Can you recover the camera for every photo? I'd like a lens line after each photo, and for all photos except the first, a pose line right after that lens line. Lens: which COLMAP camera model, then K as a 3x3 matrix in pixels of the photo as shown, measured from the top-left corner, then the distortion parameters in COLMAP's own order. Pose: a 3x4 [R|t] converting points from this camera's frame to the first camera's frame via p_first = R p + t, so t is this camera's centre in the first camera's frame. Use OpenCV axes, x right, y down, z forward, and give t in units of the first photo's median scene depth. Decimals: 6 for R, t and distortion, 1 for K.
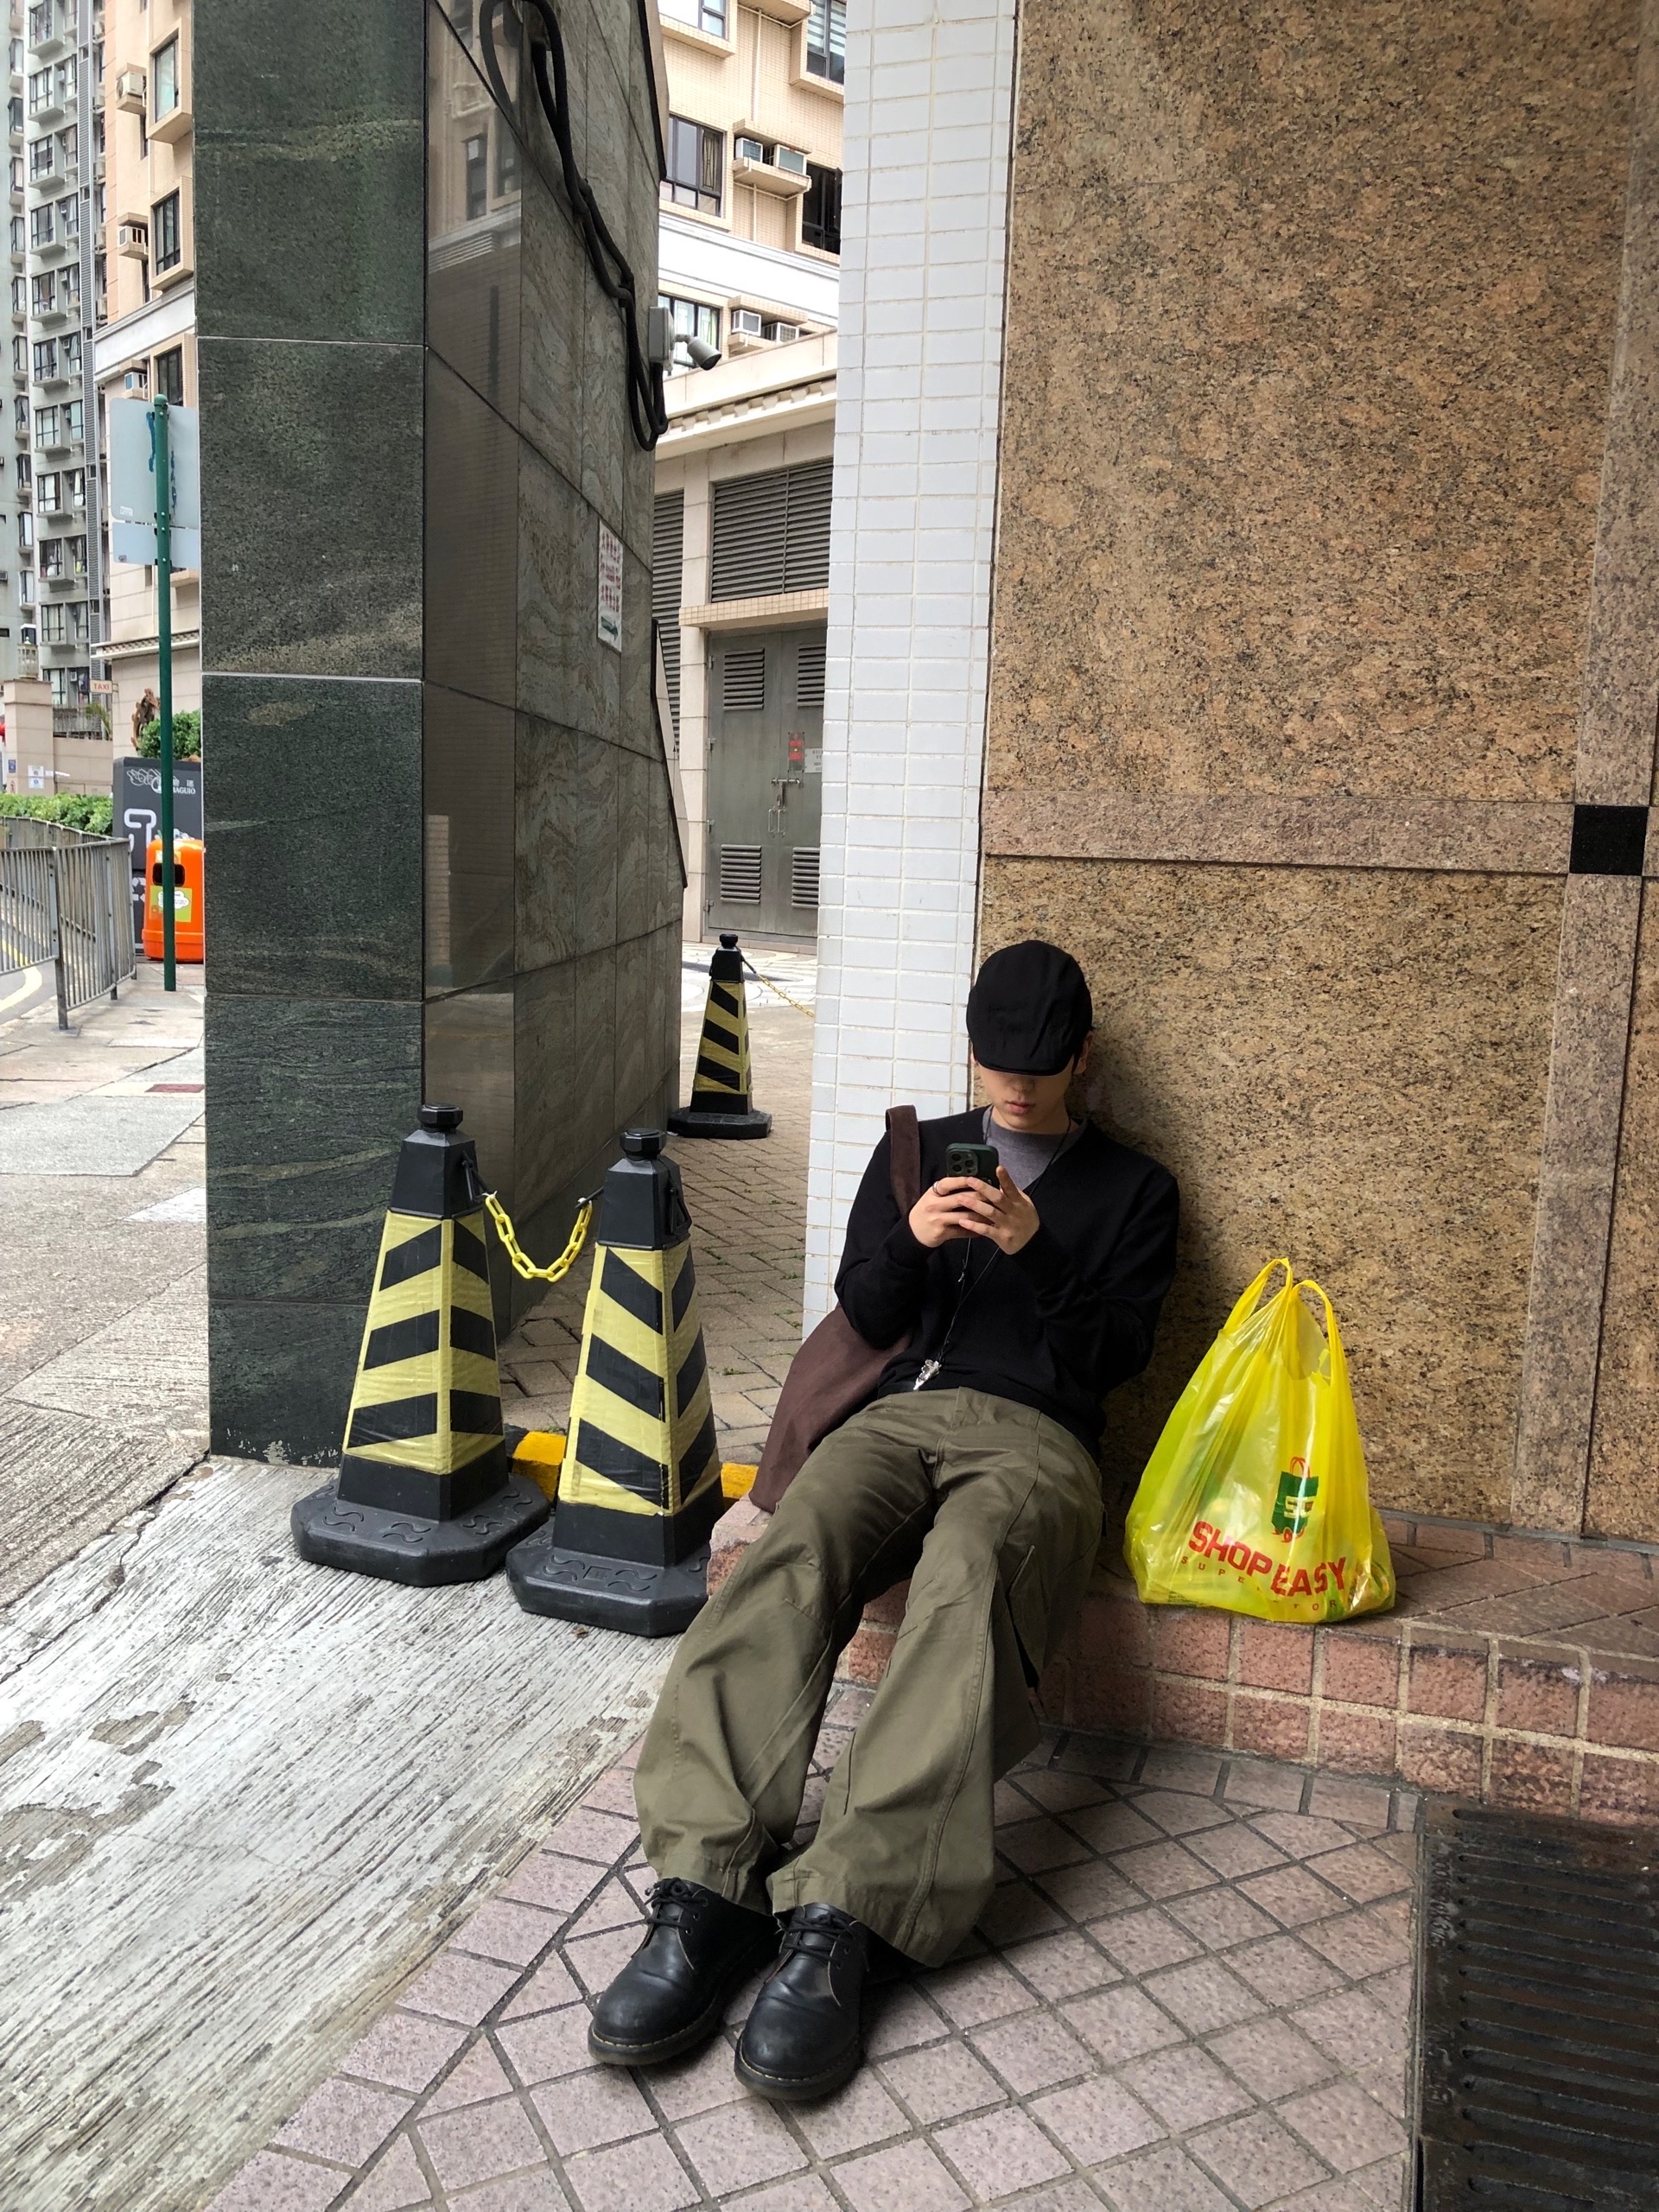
lens RADIAL K [[1818.1, 0, 817.8], [0, 1818.1, 998.7], [0, 0, 1]] dist [0.004073, 0.007436]
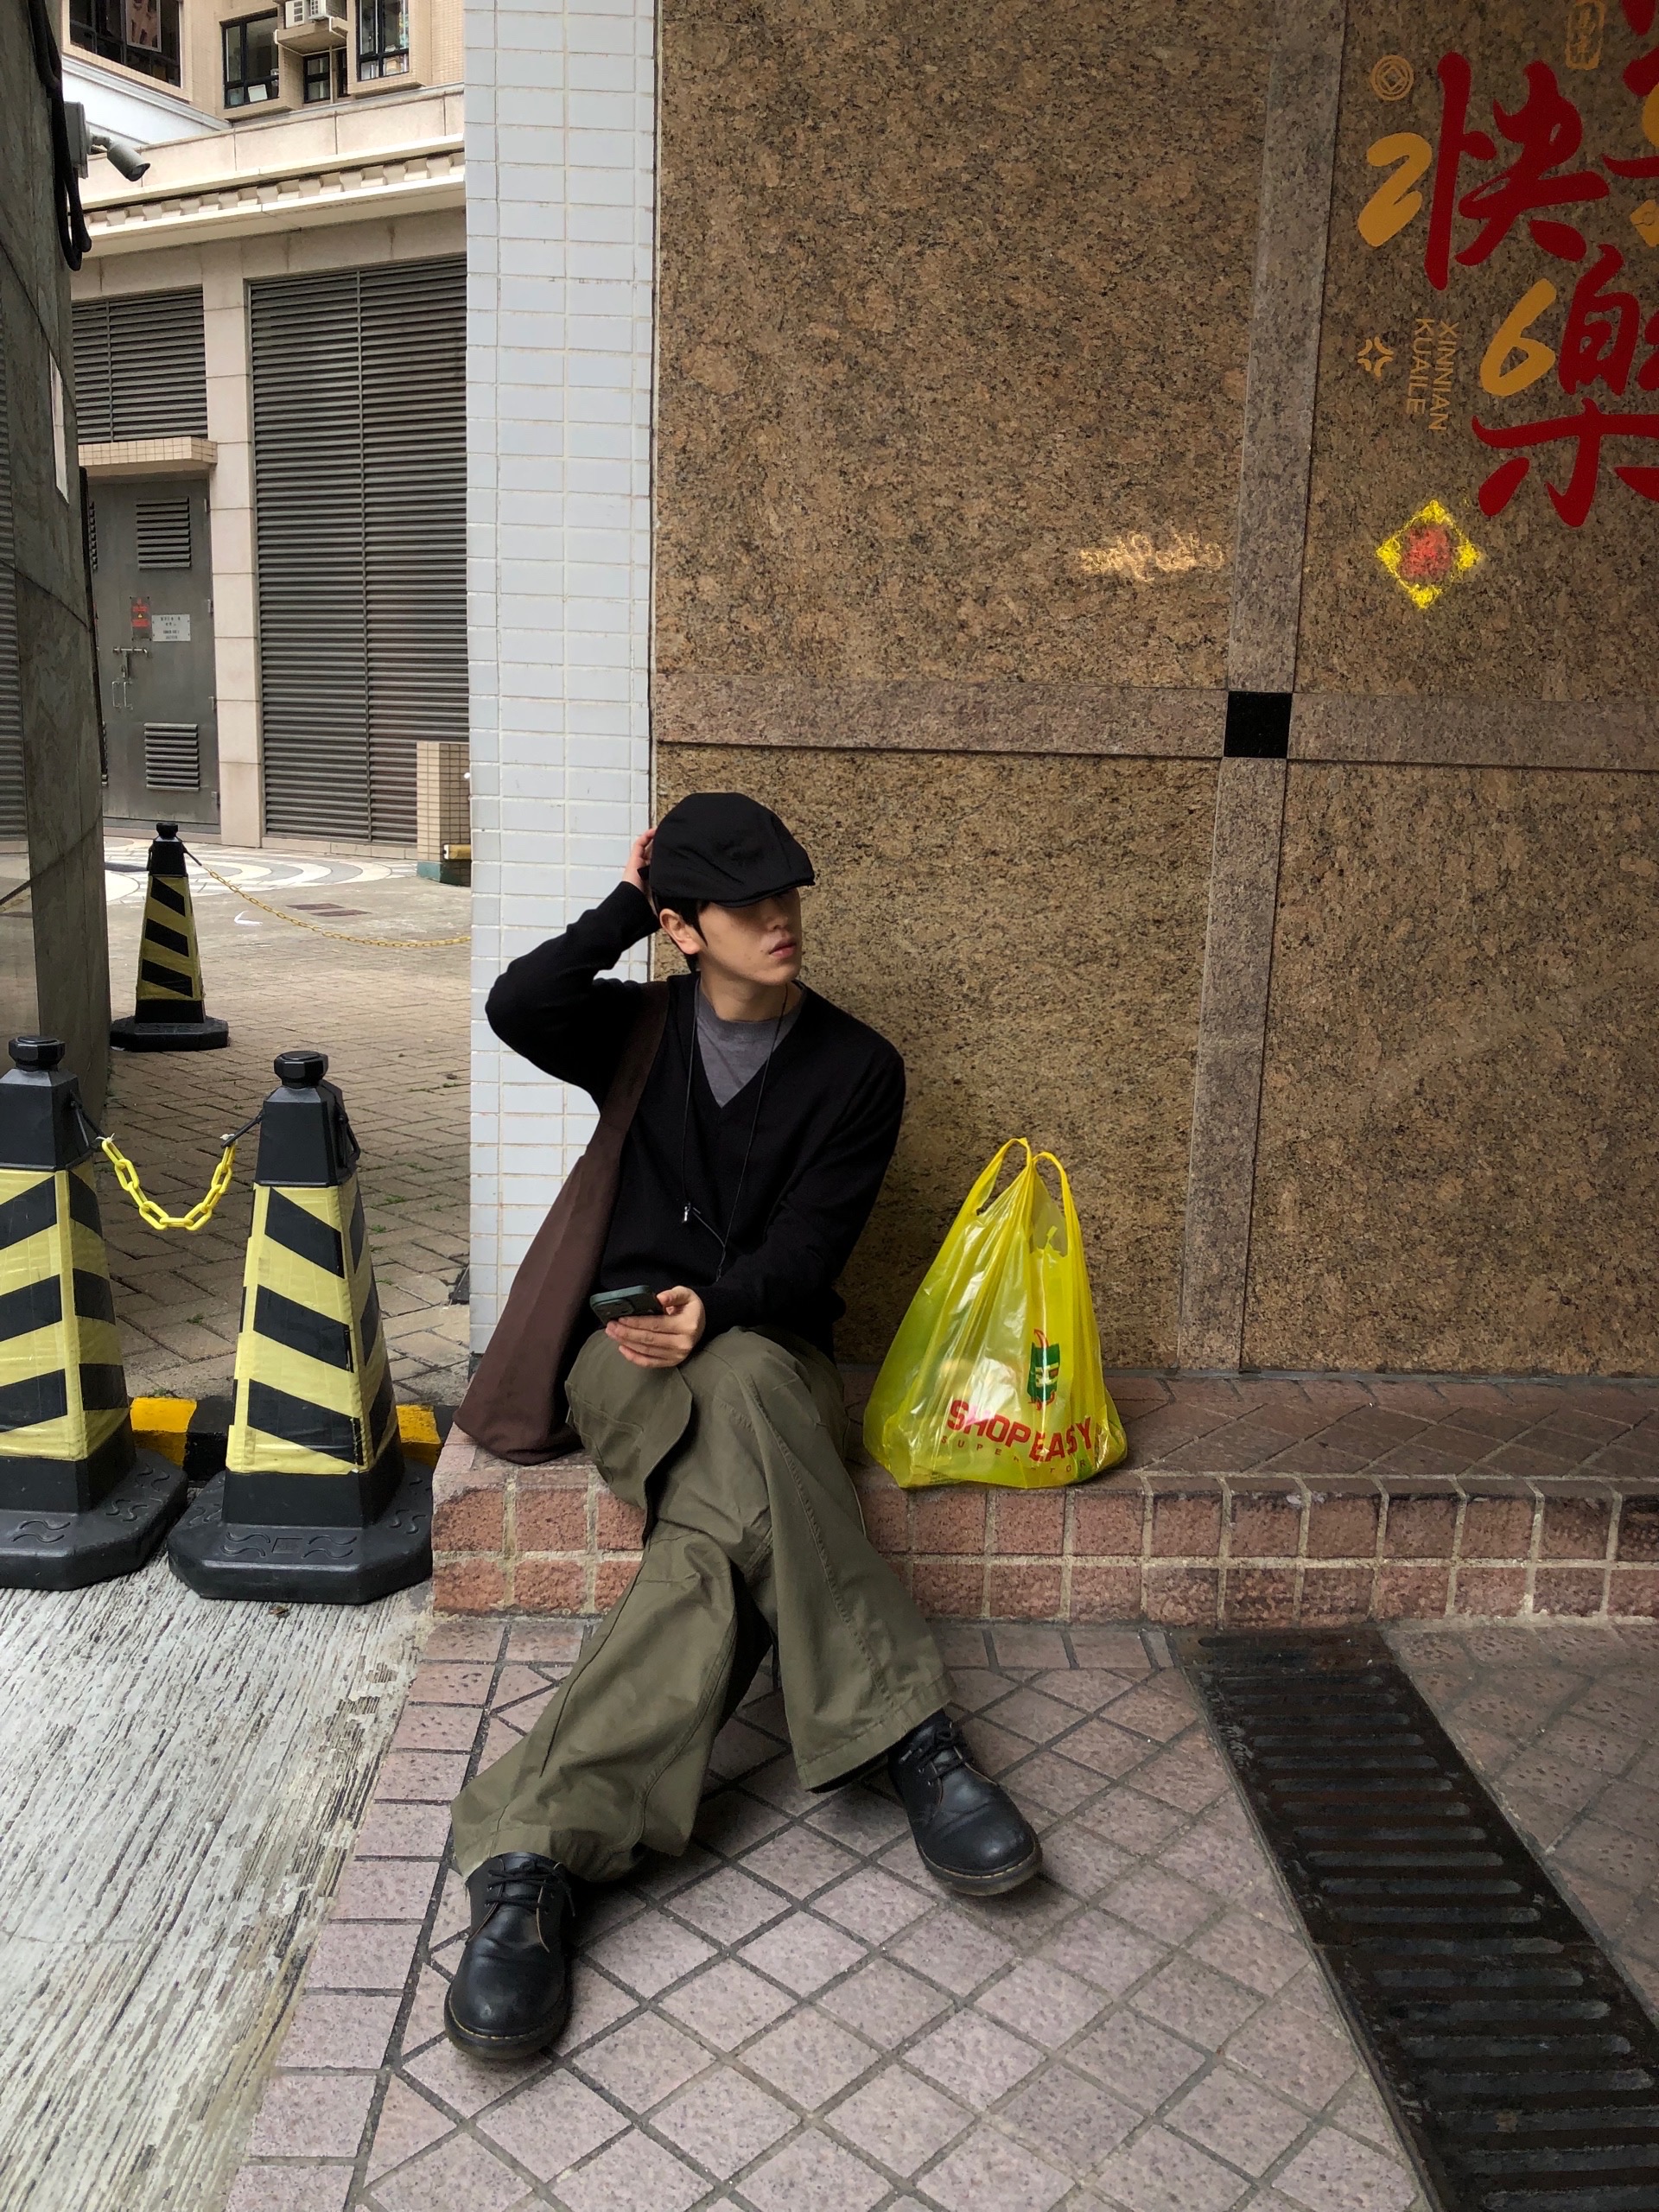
lens RADIAL K [[1829.5, 0, 724.1], [0, 1829.5, 1003.8], [0, 0, 1]] dist [0.015330, -0.010245]
pose [[0.940075, -0.056996, 0.336170, -0.214901], [0.032696, 0.996455, 0.077512, -0.017138], [-0.339397, -0.061875, 0.938606, 0.087639]]
